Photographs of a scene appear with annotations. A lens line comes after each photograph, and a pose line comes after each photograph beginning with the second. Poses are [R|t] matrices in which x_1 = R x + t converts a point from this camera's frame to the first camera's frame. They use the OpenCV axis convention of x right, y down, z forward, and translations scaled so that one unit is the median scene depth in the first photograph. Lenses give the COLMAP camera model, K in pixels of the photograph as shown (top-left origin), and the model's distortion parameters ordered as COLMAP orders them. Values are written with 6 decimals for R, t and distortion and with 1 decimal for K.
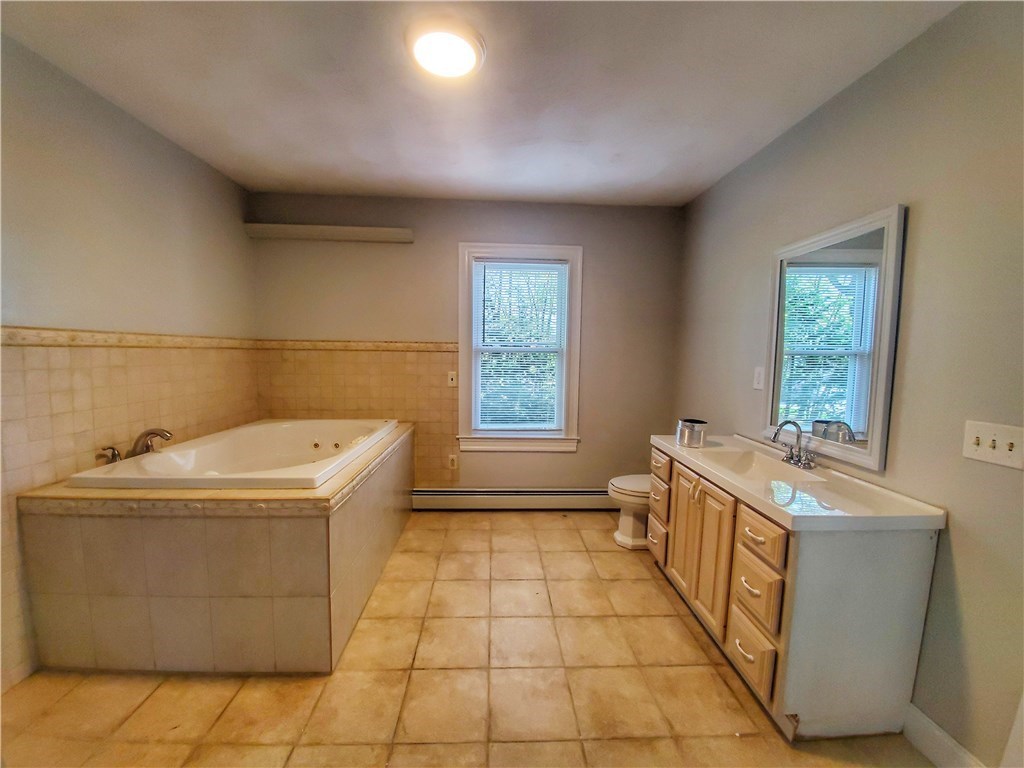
lens RADIAL K [[404.5, 0, 510.9], [0, 404.5, 380.7], [0, 0, 1]] dist [-0.002389, -0.008478]
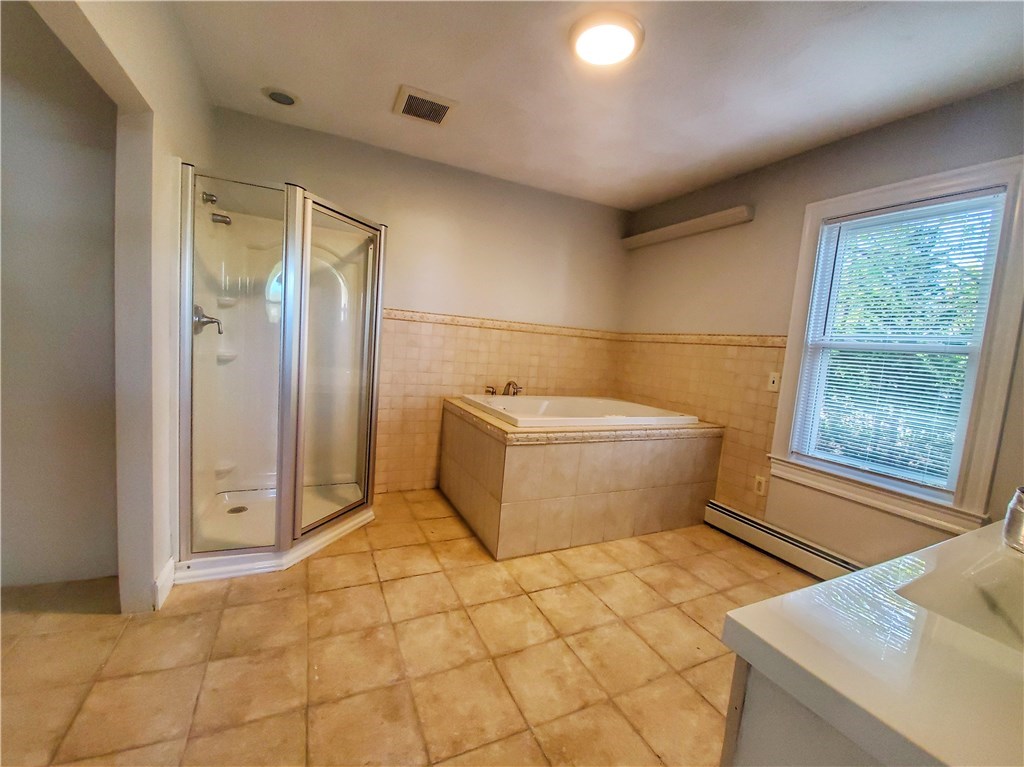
lens RADIAL K [[404.5, 0, 489.4], [0, 404.5, 375.6], [0, 0, 1]] dist [-0.002389, -0.008478]
pose [[0.380494, 0.095484, -0.919841, 0.417783], [-0.135229, 0.989708, 0.046798, 0.025651], [0.914843, 0.106583, 0.389491, 0.212219]]
